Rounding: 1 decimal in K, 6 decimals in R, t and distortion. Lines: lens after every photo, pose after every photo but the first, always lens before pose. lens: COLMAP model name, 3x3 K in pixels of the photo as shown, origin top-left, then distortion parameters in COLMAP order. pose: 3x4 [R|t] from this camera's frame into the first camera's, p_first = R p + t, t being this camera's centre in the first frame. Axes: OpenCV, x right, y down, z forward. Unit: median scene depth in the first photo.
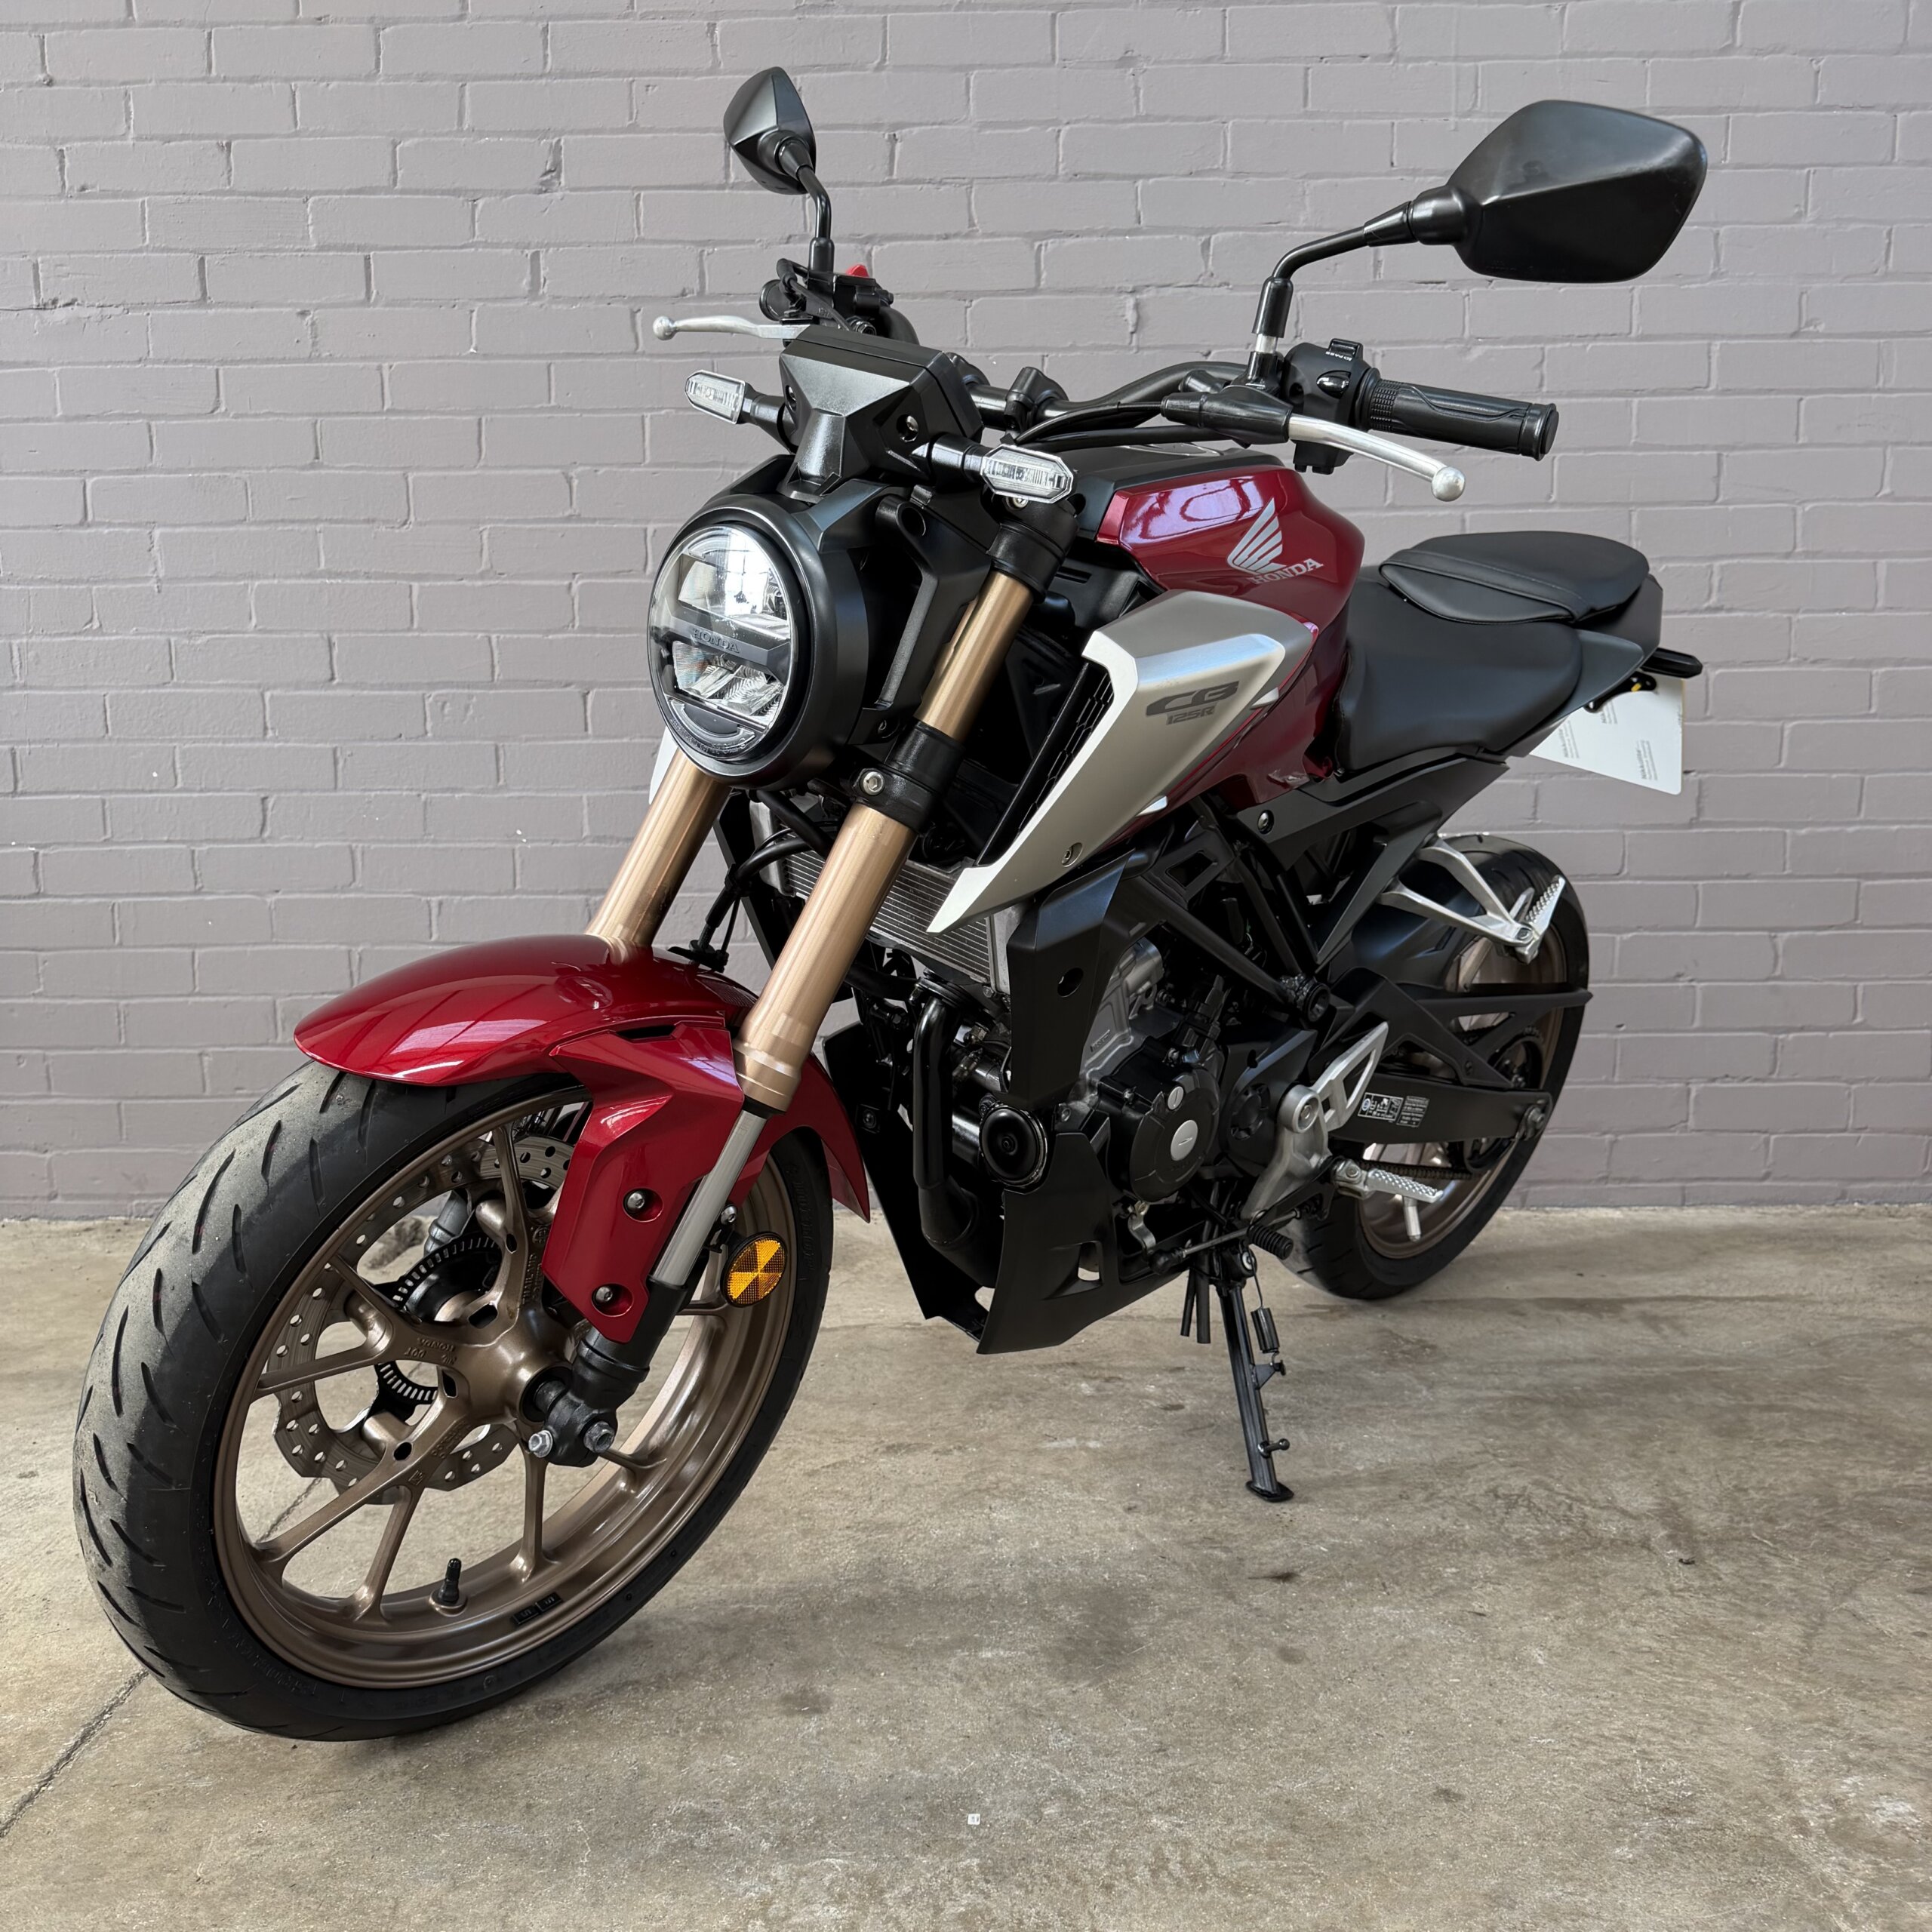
lens RADIAL K [[1841.8, 0, 968.3], [0, 1841.8, 985.4], [0, 0, 1]] dist [0.002460, 0.000000]
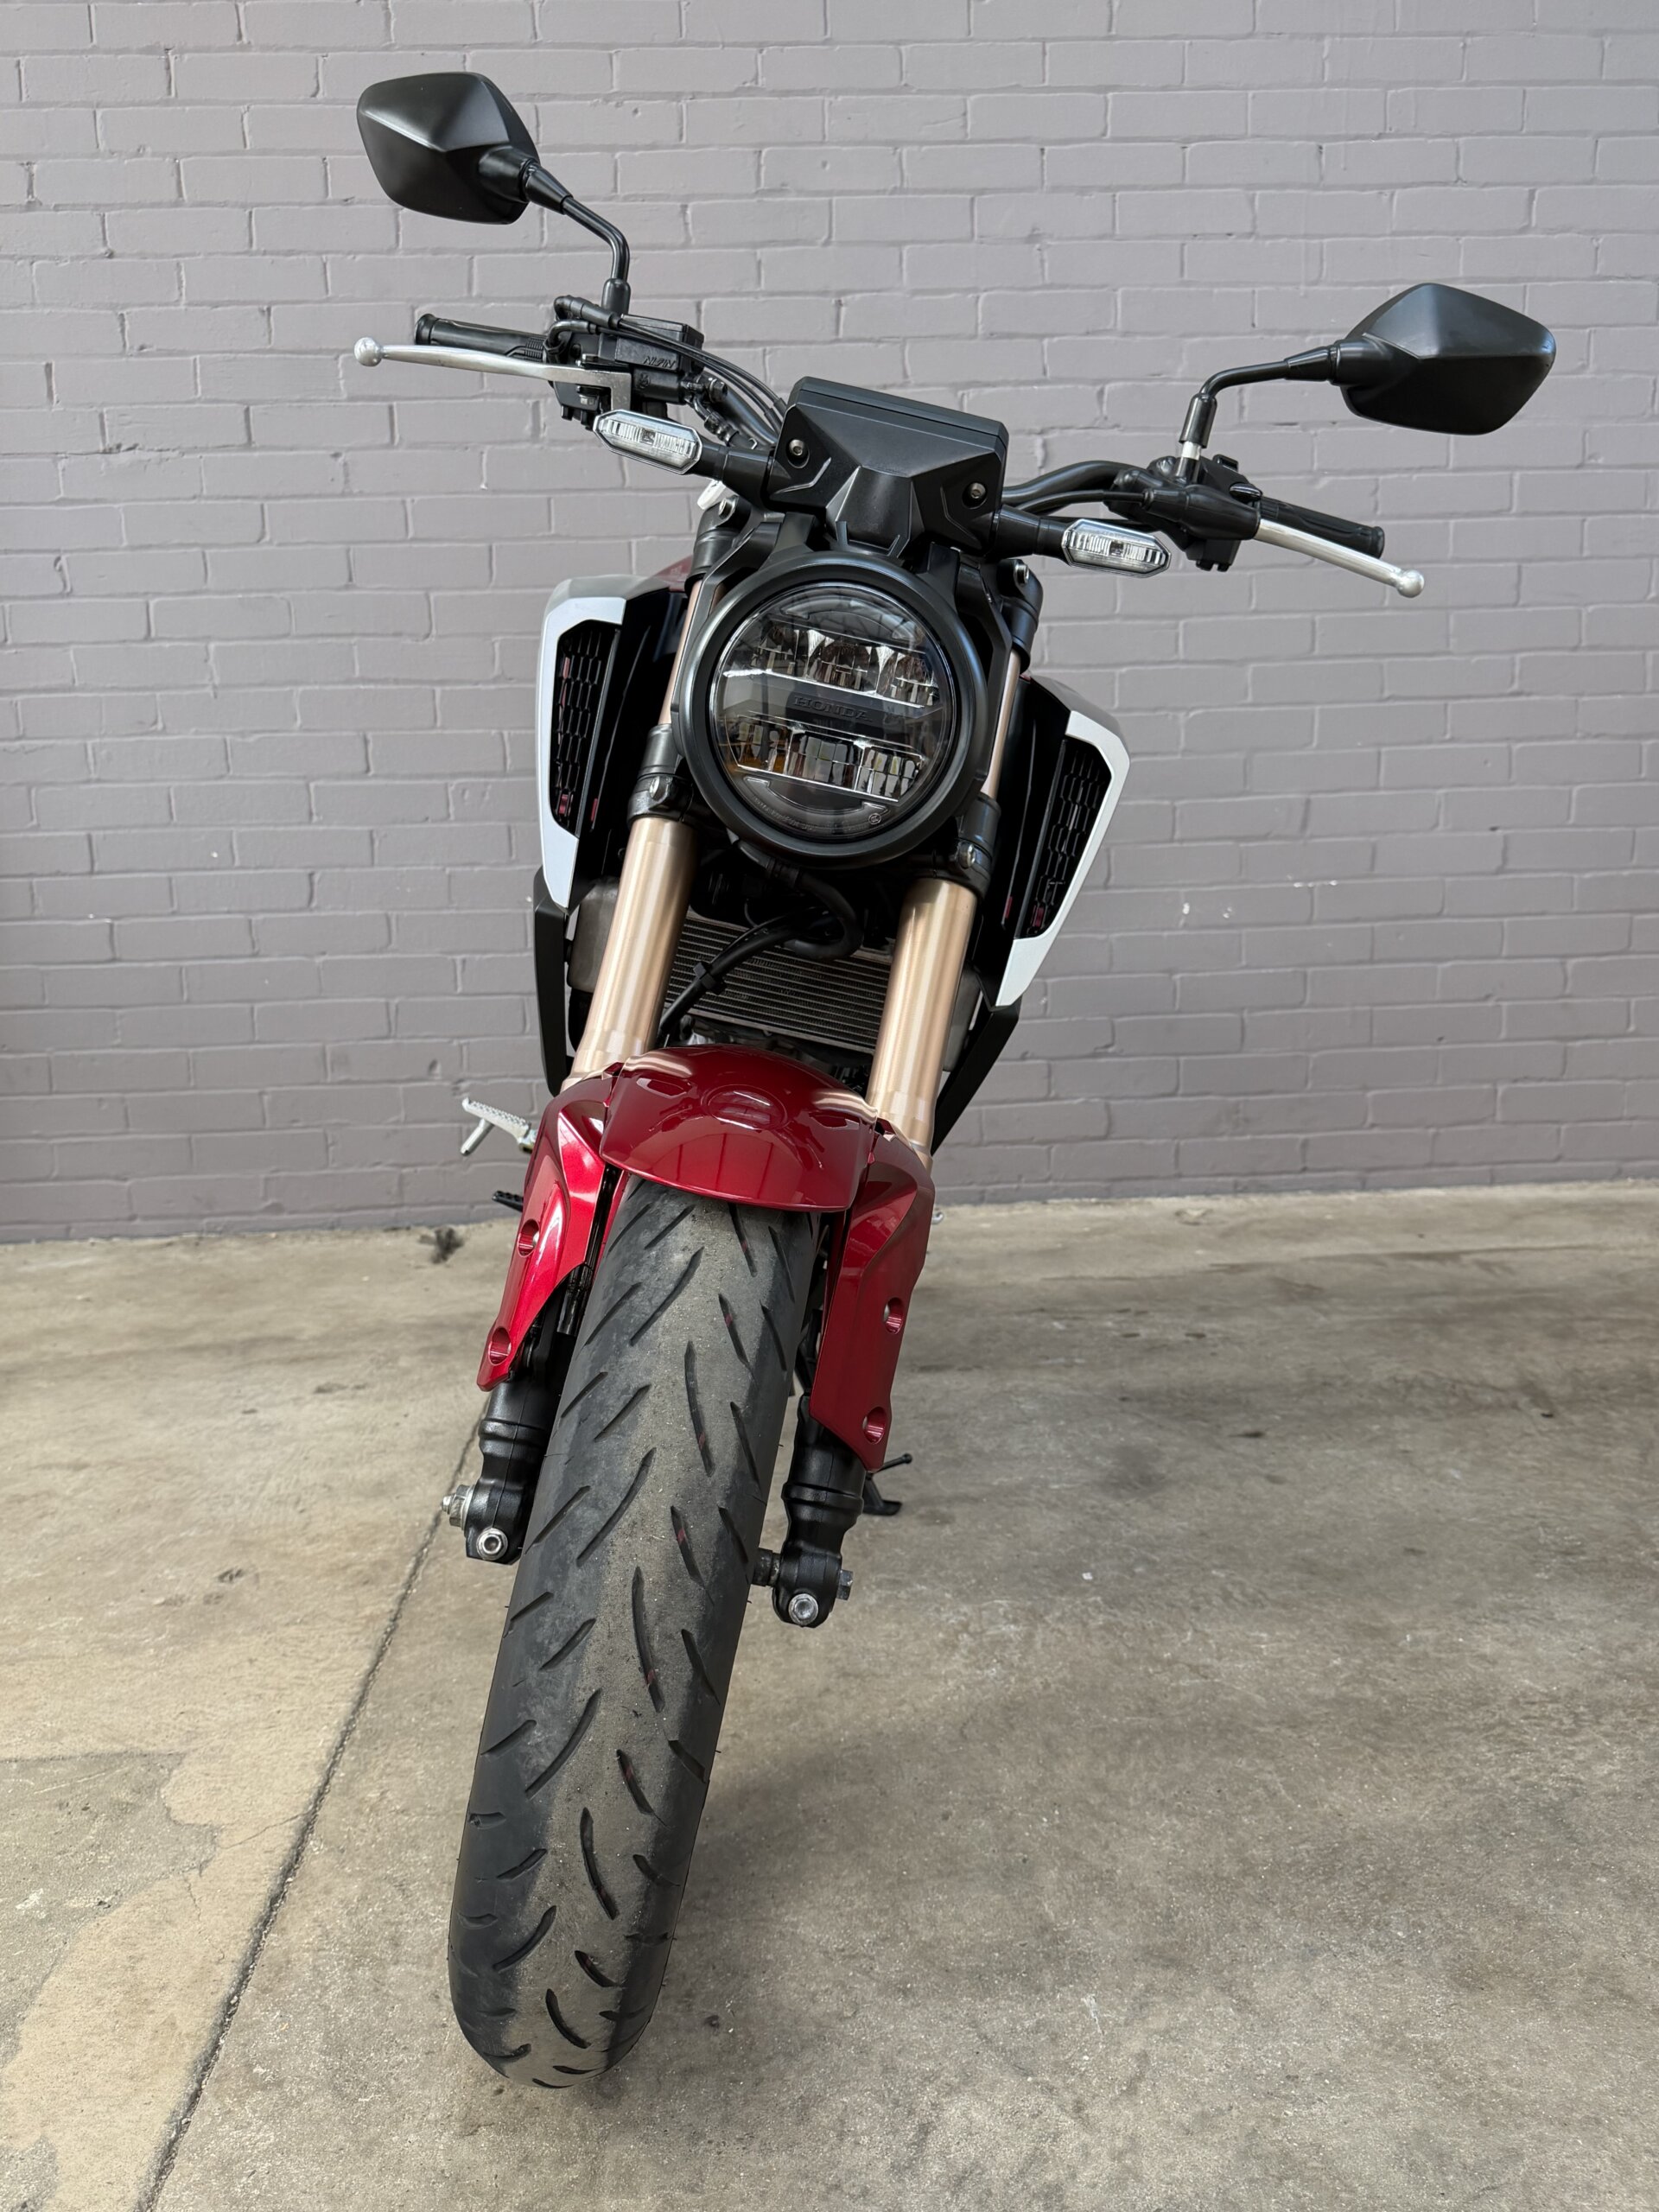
lens RADIAL K [[1785.0, 0, 826.1], [0, 1785.0, 1128.1], [0, 0, 1]] dist [0.053443, -0.092883]
pose [[0.998033, -0.027182, 0.056495, -0.127663], [0.024656, 0.998685, 0.044938, 0.018142], [-0.057642, -0.043457, 0.997391, -0.175385]]
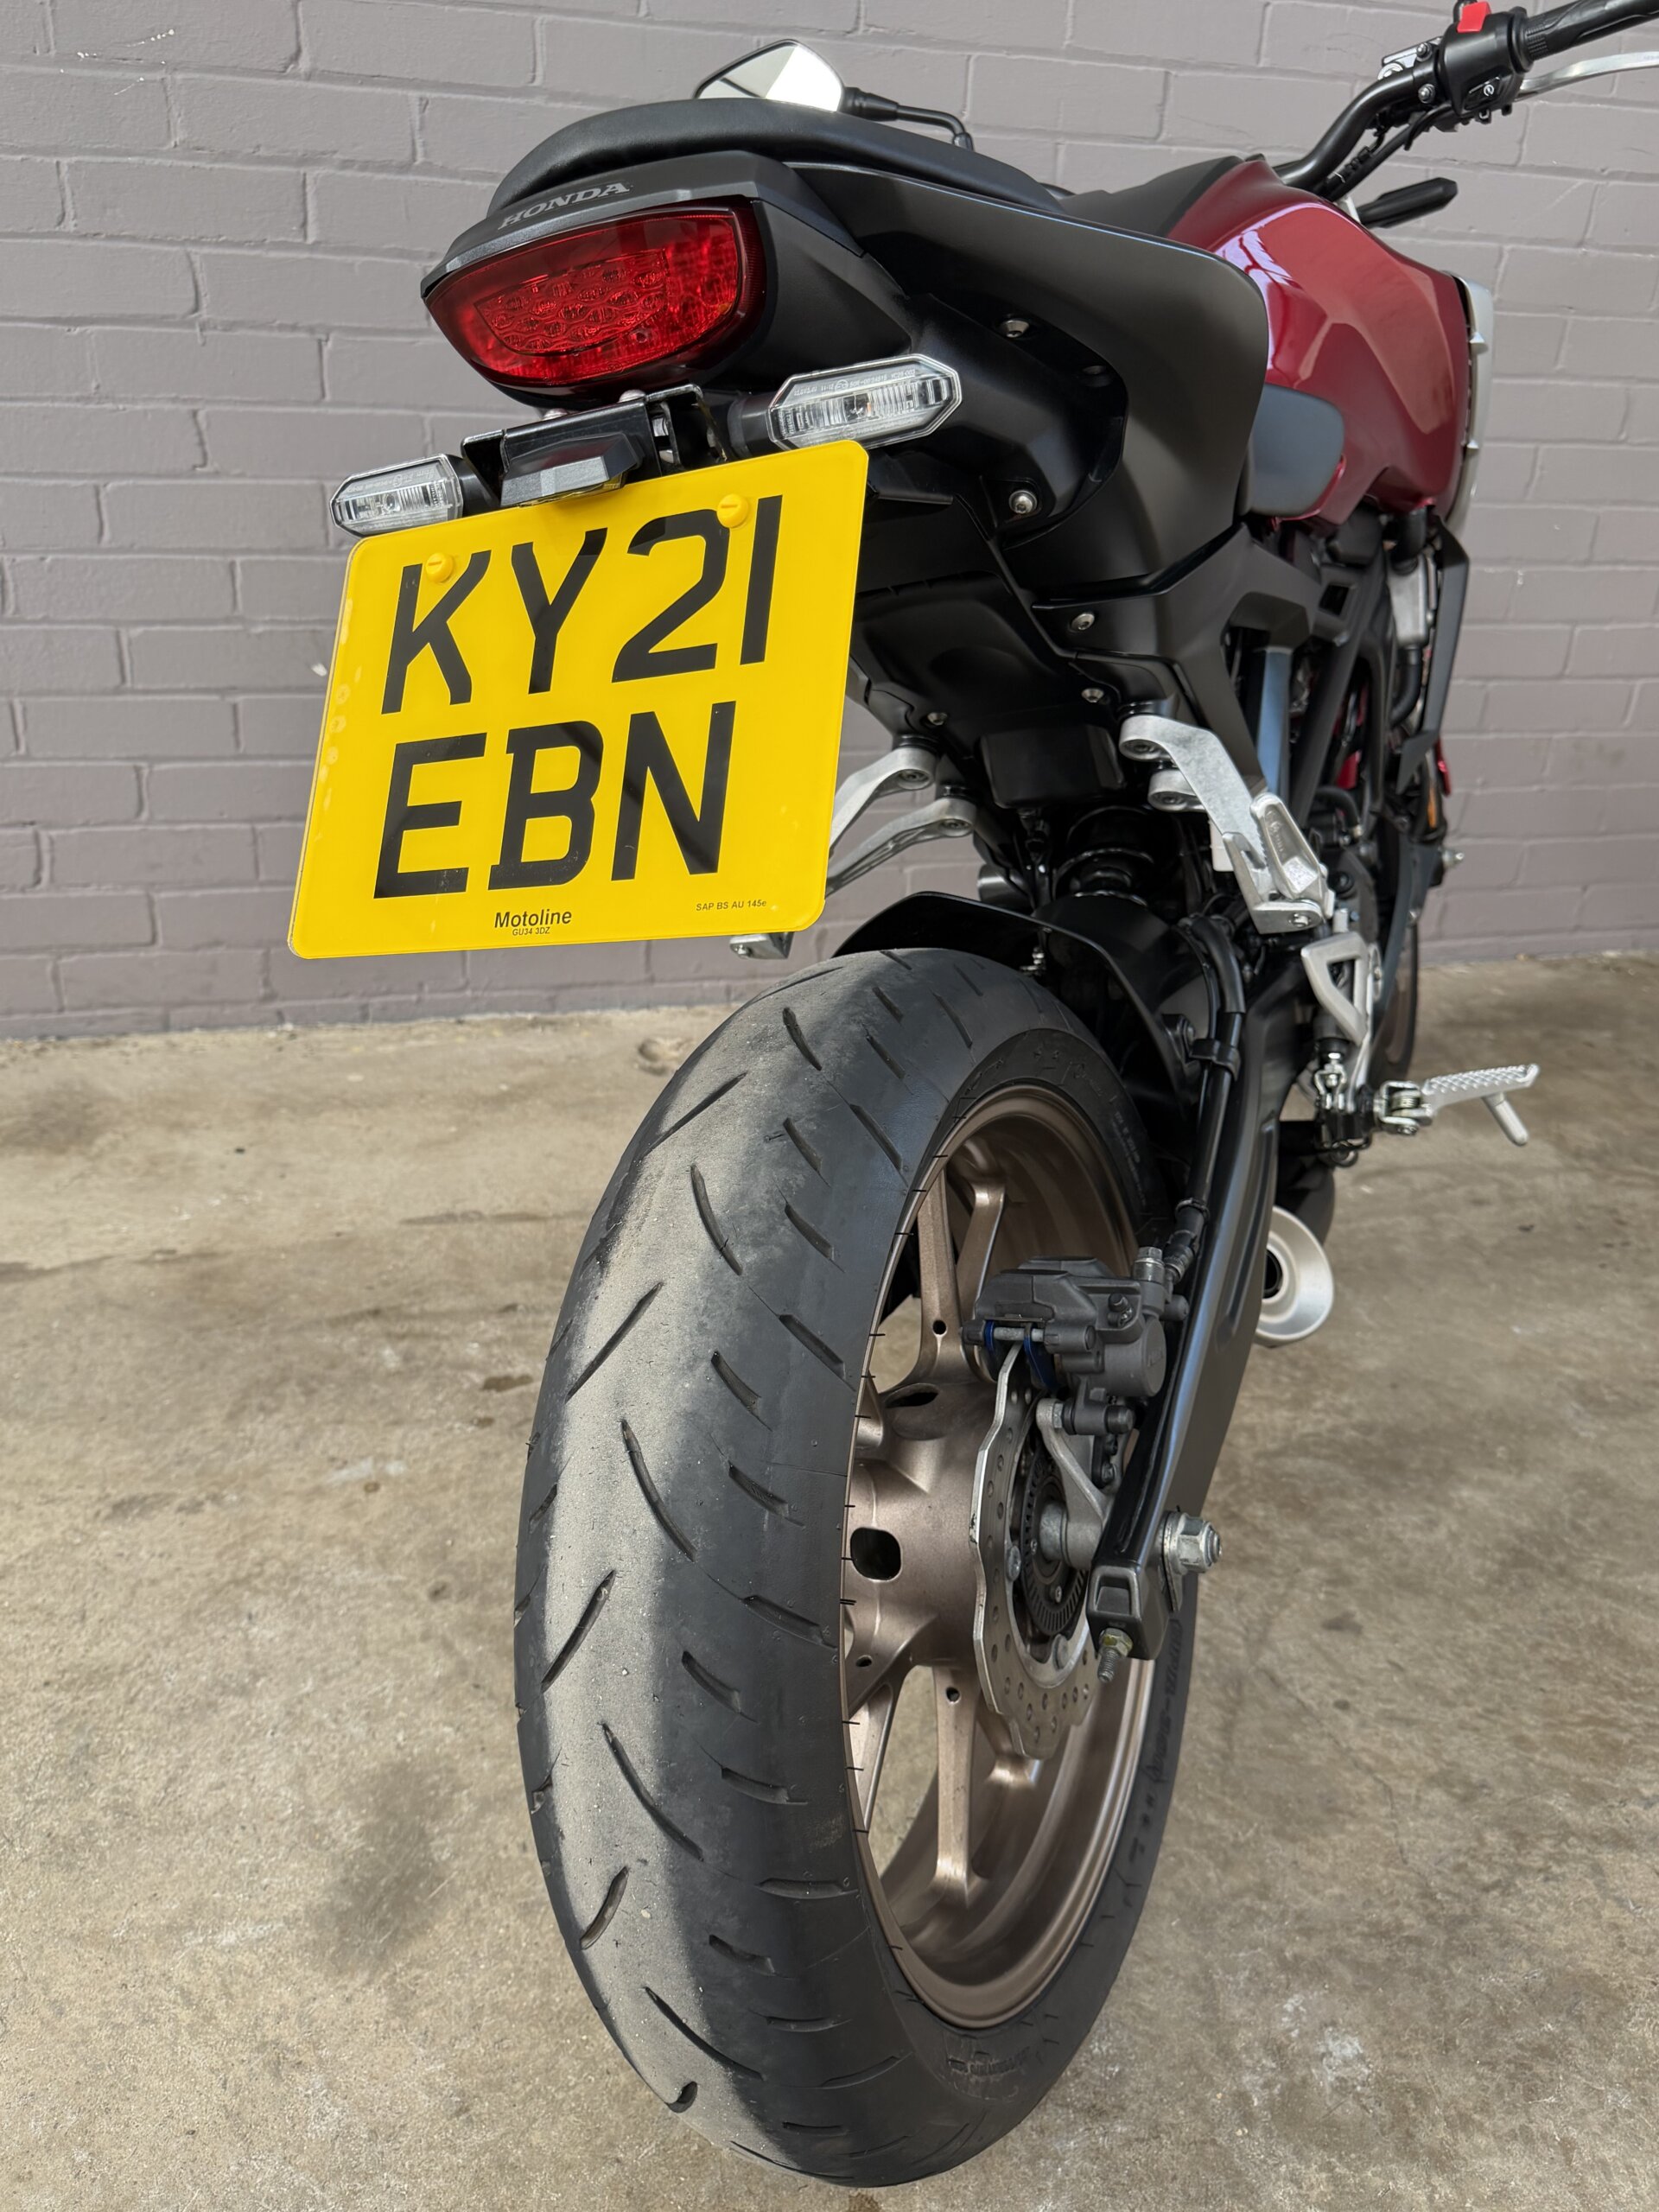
lens RADIAL K [[1729.1, 0, 834.1], [0, 1729.1, 1119.0], [0, 0, 1]] dist [0.008496, -0.018176]
pose [[0.962293, -0.065812, 0.263934, 0.046053], [-0.023356, 0.946718, 0.321217, -0.099502], [-0.271011, -0.315269, 0.909483, 0.226613]]
